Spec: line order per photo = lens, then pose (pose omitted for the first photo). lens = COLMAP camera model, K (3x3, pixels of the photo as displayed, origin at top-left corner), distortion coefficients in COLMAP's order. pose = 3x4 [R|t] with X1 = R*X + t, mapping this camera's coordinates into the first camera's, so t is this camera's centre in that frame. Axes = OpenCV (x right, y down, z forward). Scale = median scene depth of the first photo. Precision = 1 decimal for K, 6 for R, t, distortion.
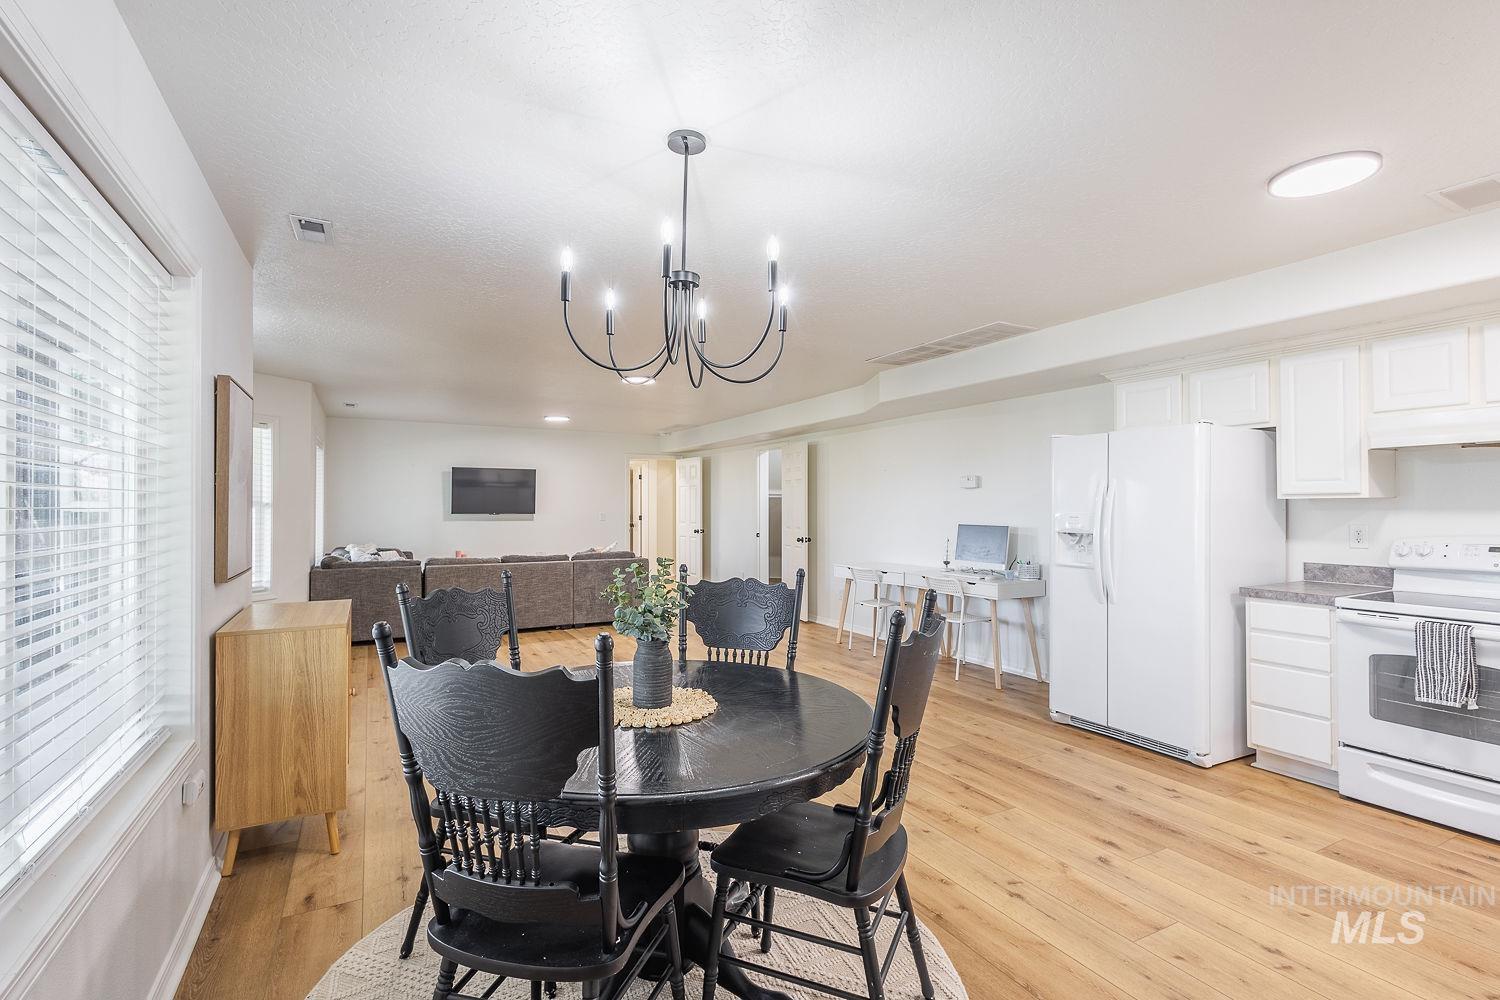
lens RADIAL K [[696.6, 0, 758.1], [0, 696.6, 504.9], [0, 0, 1]] dist [0.006137, 0.000083]
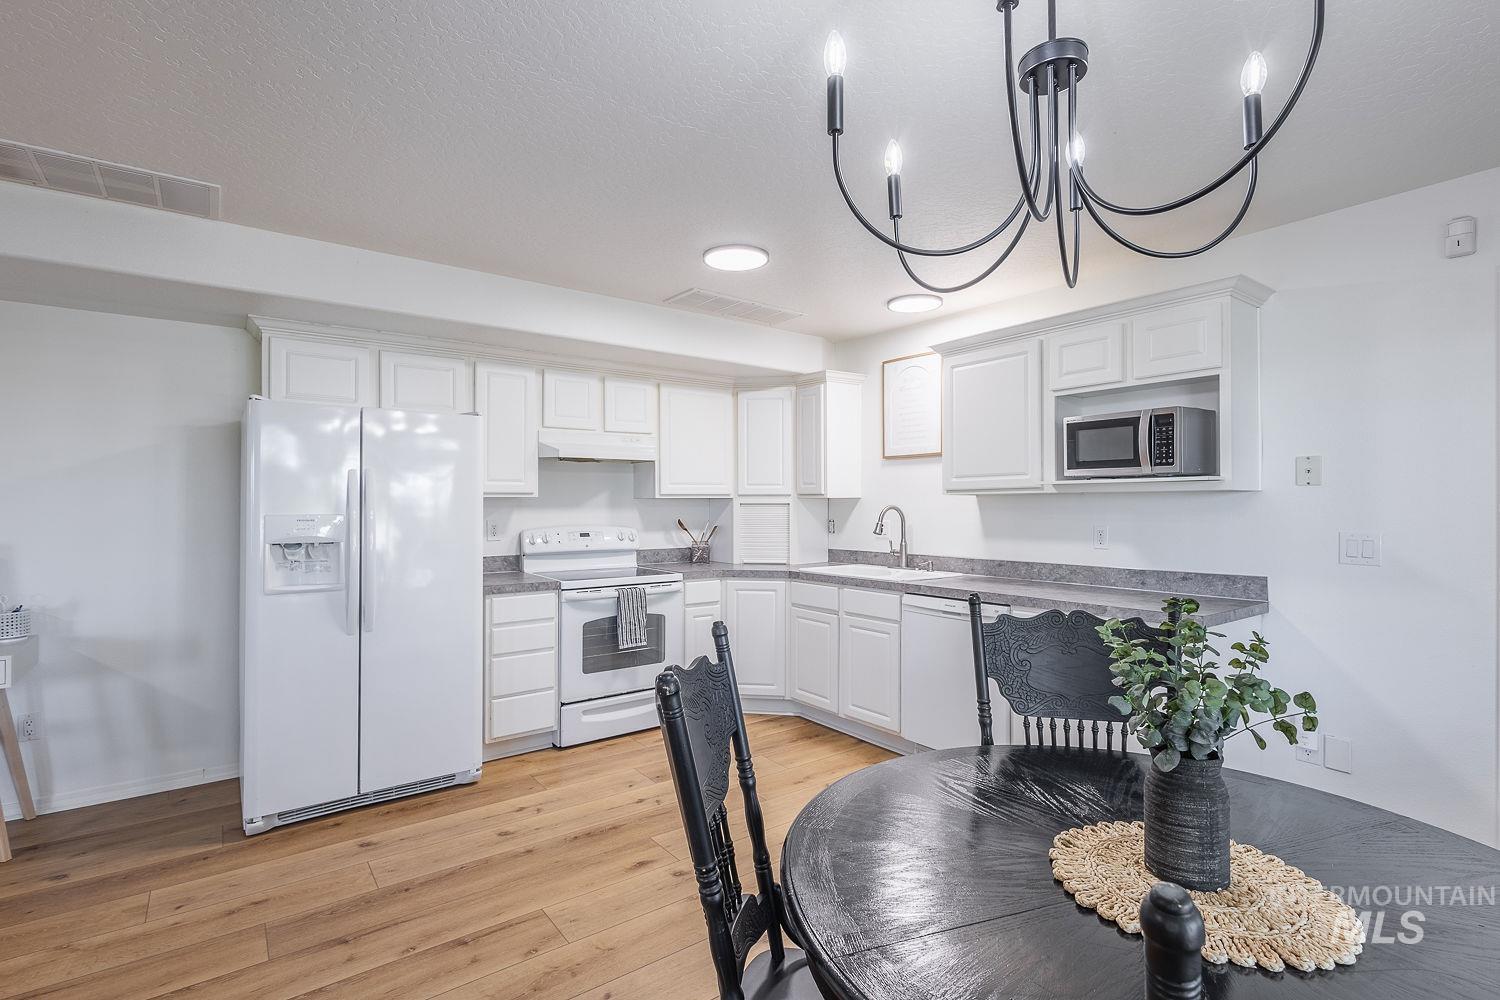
lens RADIAL K [[696.6, 0, 760.8], [0, 696.6, 497.2], [0, 0, 1]] dist [0.006137, 0.000083]
pose [[-0.141574, 0.009646, 0.989881, -0.373123], [-0.005592, 0.999929, -0.010544, 0.000416], [-0.989912, -0.007028, -0.141510, 0.806943]]
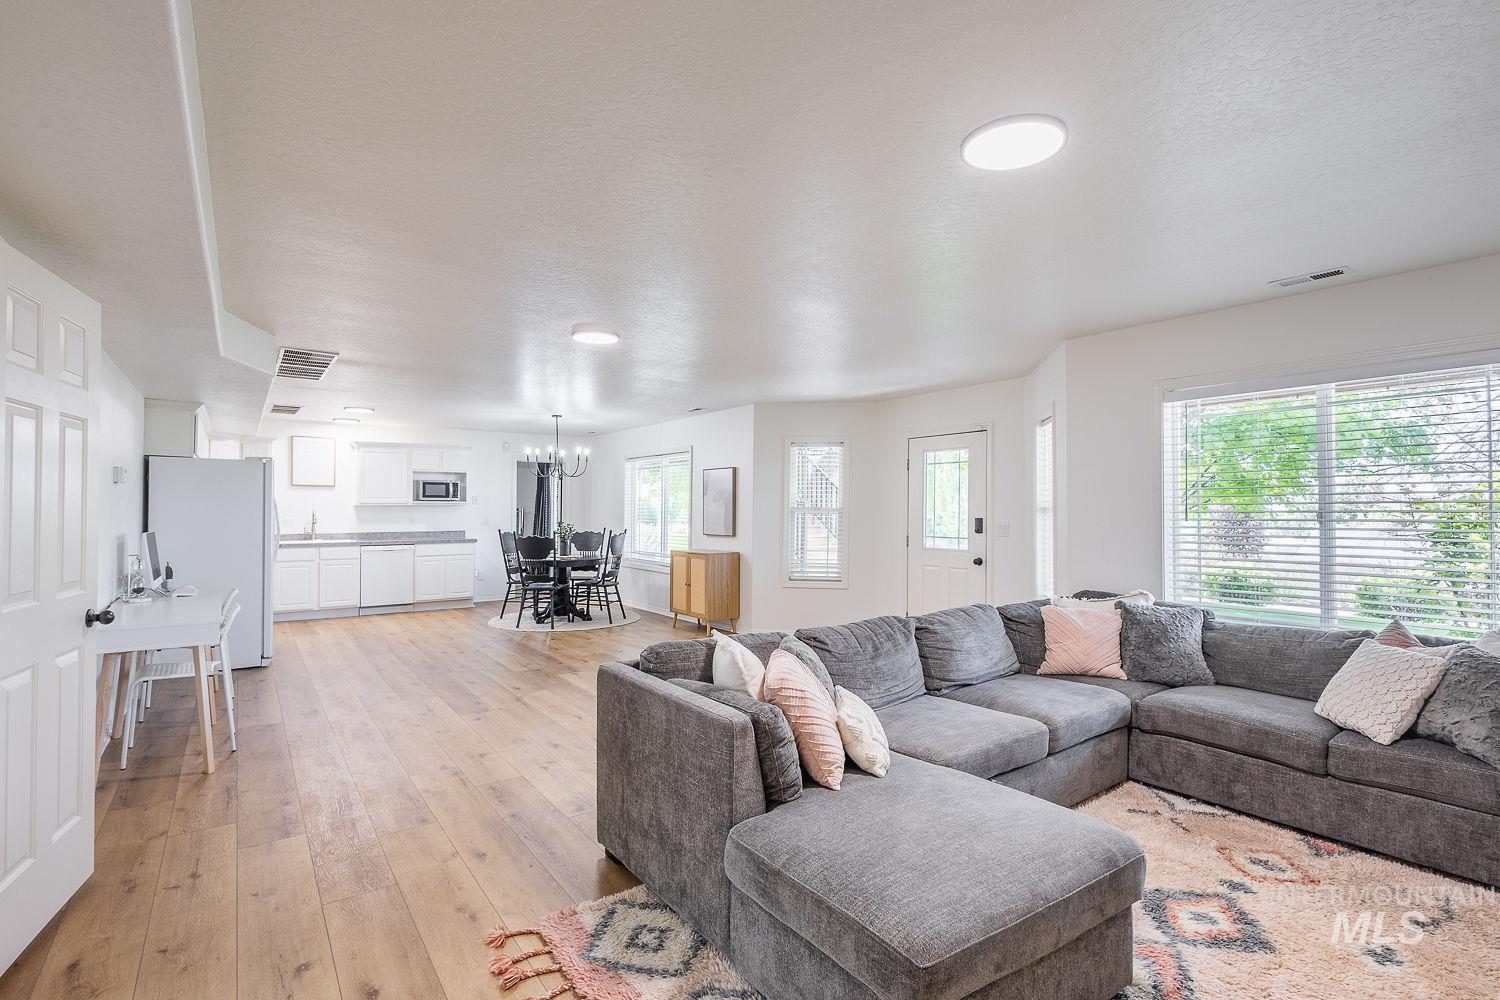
lens RADIAL K [[696.6, 0, 748.5], [0, 696.6, 505.1], [0, 0, 1]] dist [0.006137, 0.000083]
pose [[-0.991740, -0.007922, -0.128023, -0.388754], [-0.006136, 0.999878, -0.014339, 0.003712], [0.128121, -0.013435, -0.991668, 1.472731]]
